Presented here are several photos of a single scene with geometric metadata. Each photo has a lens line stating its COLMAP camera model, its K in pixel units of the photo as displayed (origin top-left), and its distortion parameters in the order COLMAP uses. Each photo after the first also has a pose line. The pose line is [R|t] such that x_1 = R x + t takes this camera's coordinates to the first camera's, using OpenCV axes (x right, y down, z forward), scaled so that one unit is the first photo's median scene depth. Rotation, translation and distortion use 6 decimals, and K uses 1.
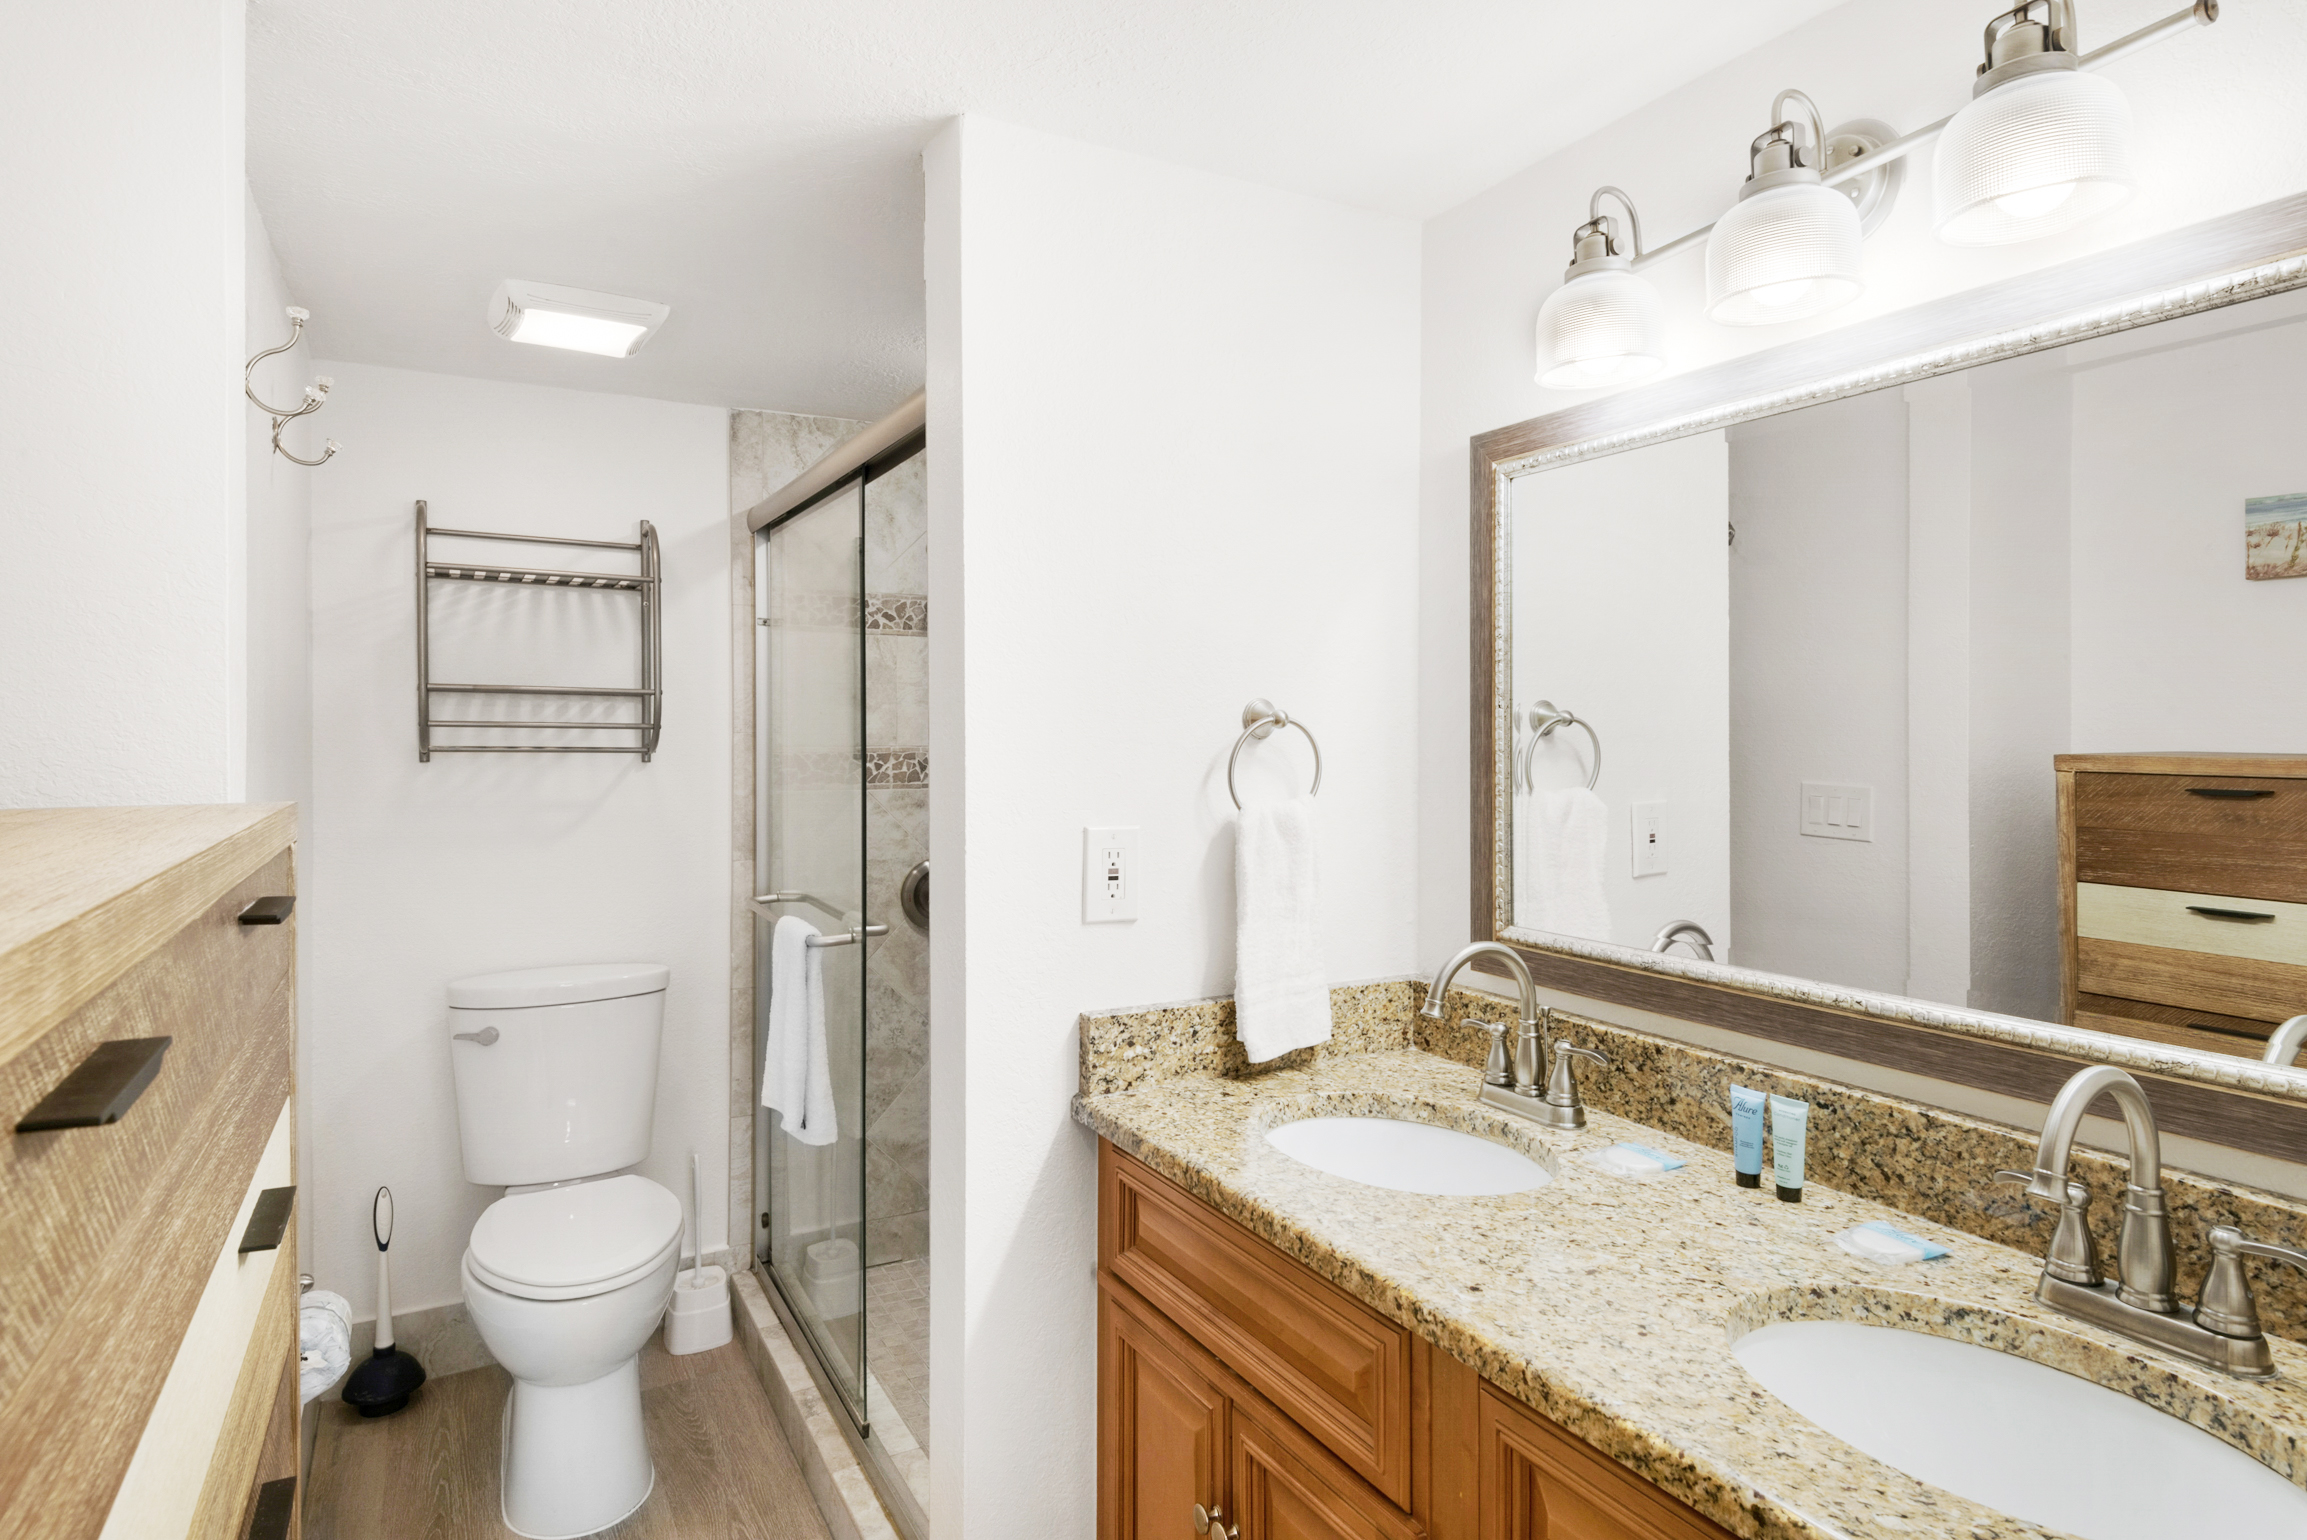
lens RADIAL K [[1320.9, 0, 1147.7], [0, 1320.9, 754.5], [0, 0, 1]] dist [0.028436, -0.000146]
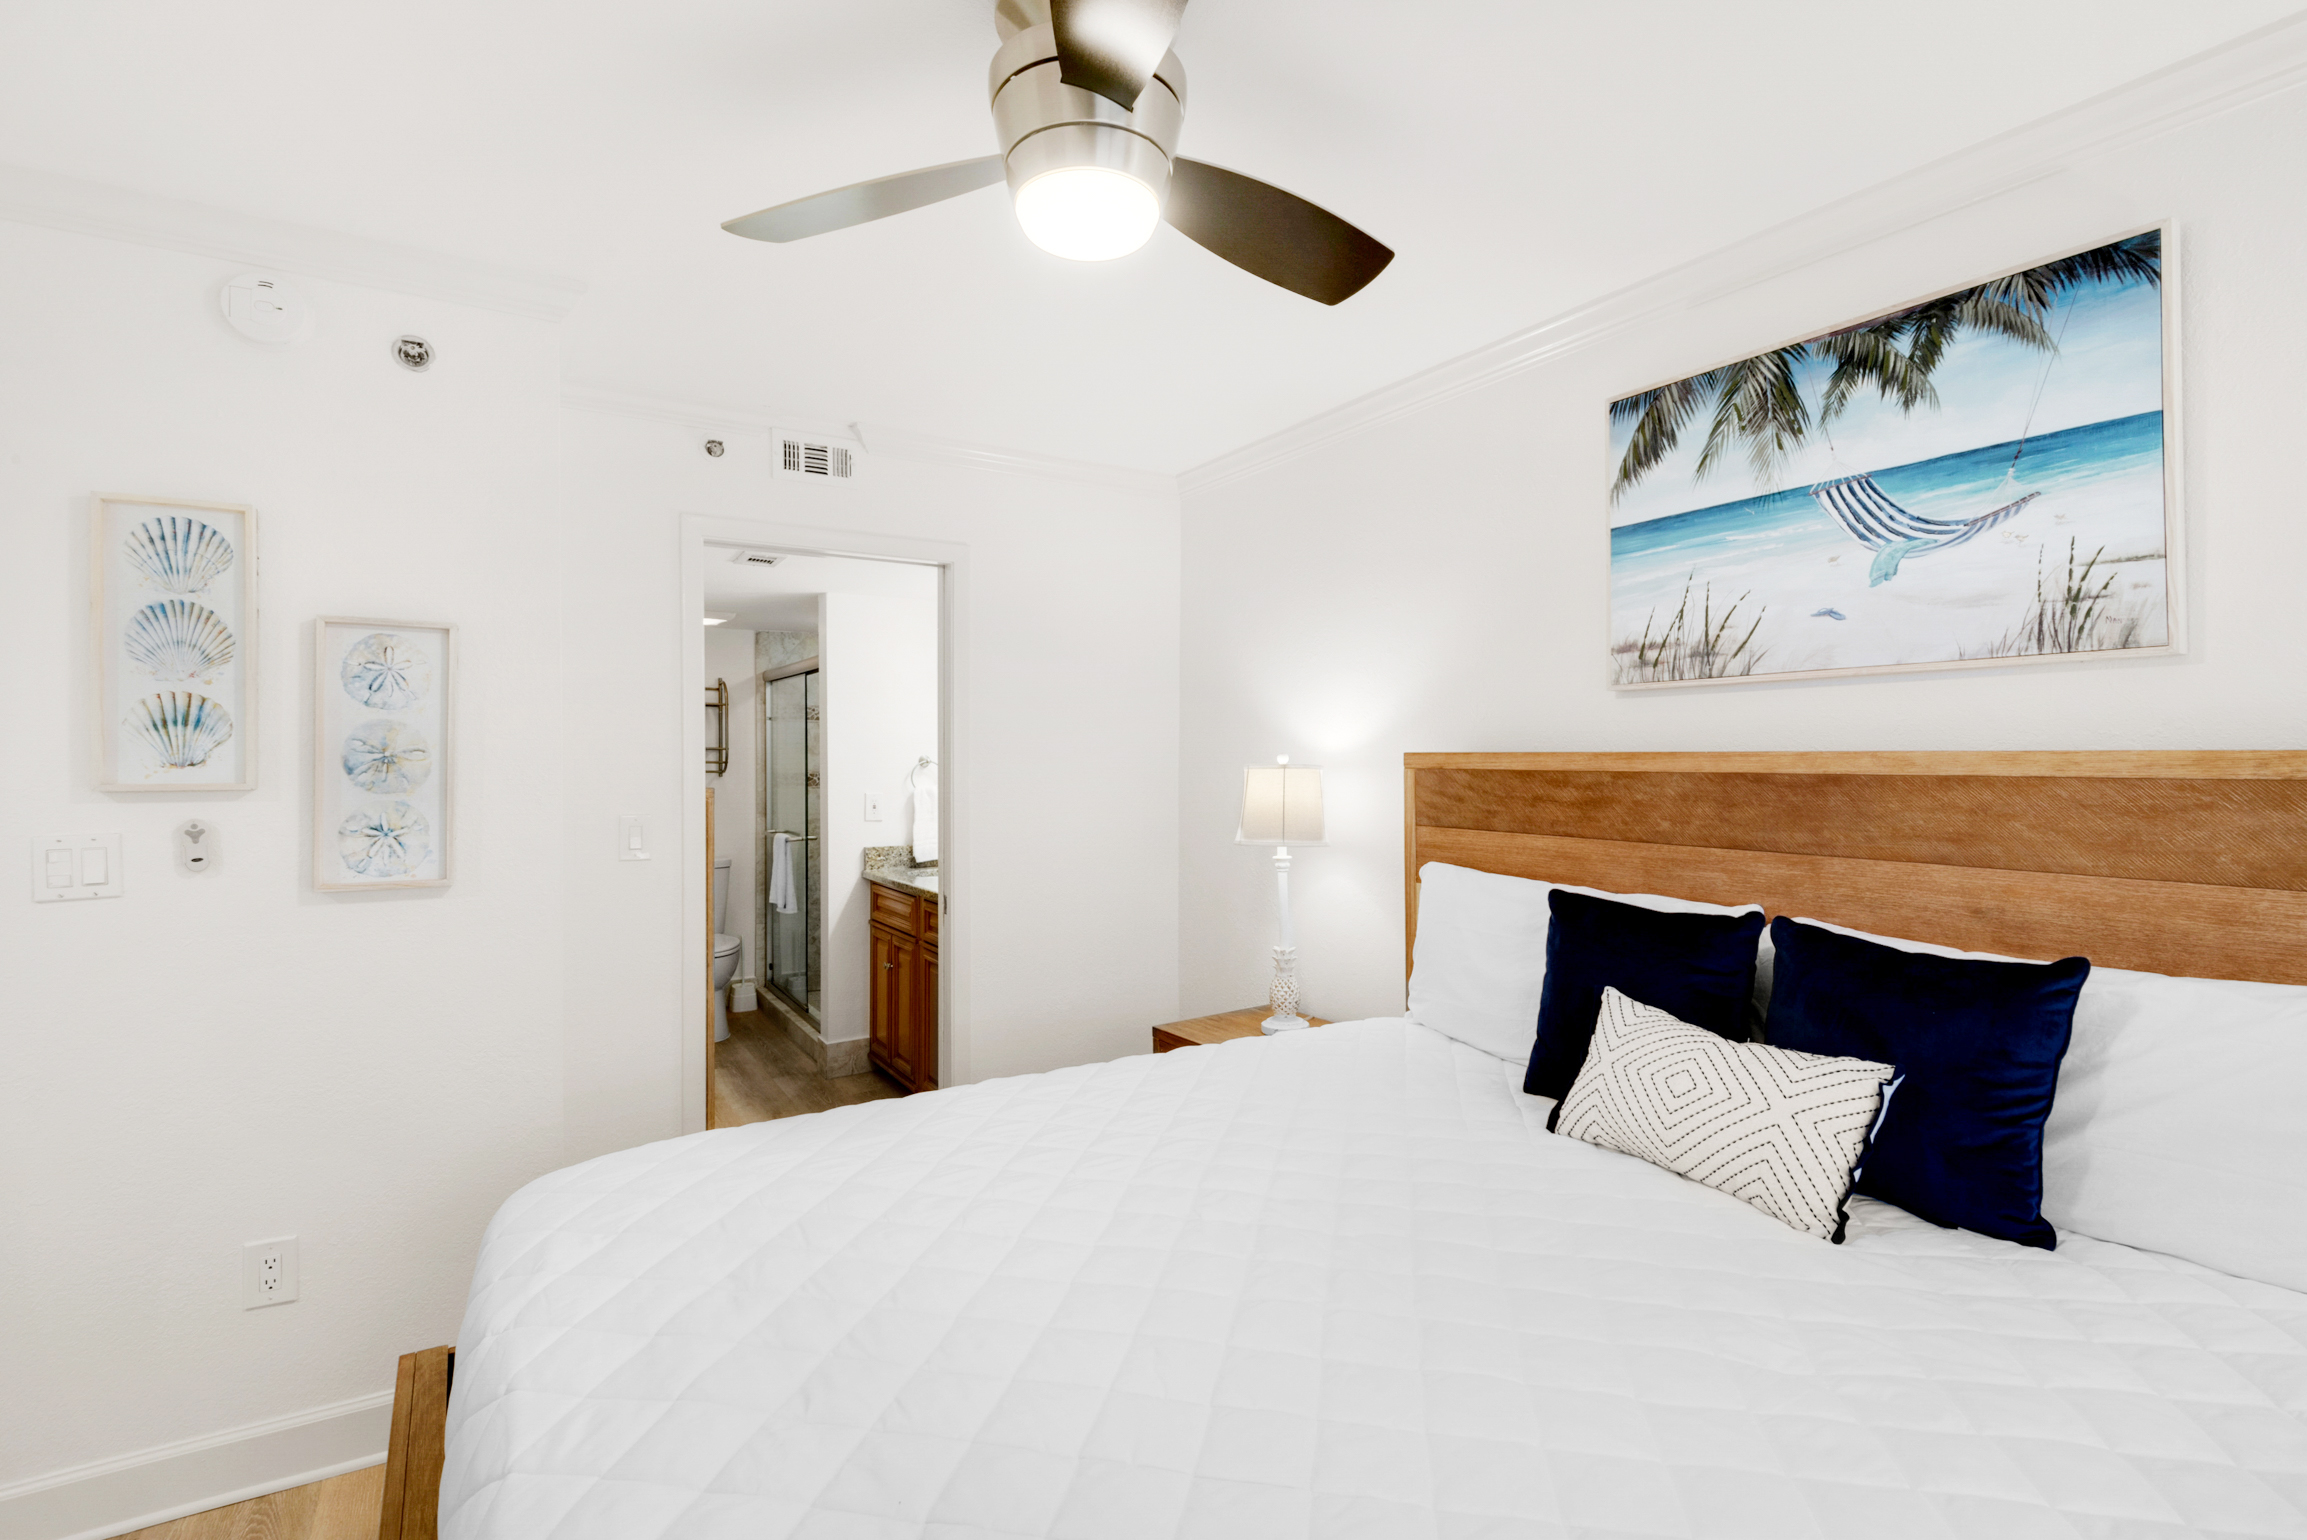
lens RADIAL K [[1118.6, 0, 1162.8], [0, 1118.6, 770.9], [0, 0, 1]] dist [0.000408, 0.000044]
pose [[0.998273, -0.003860, 0.058620, 0.327715], [0.004227, 0.999972, -0.006131, 0.011574], [-0.058595, 0.006368, 0.998262, -1.151780]]
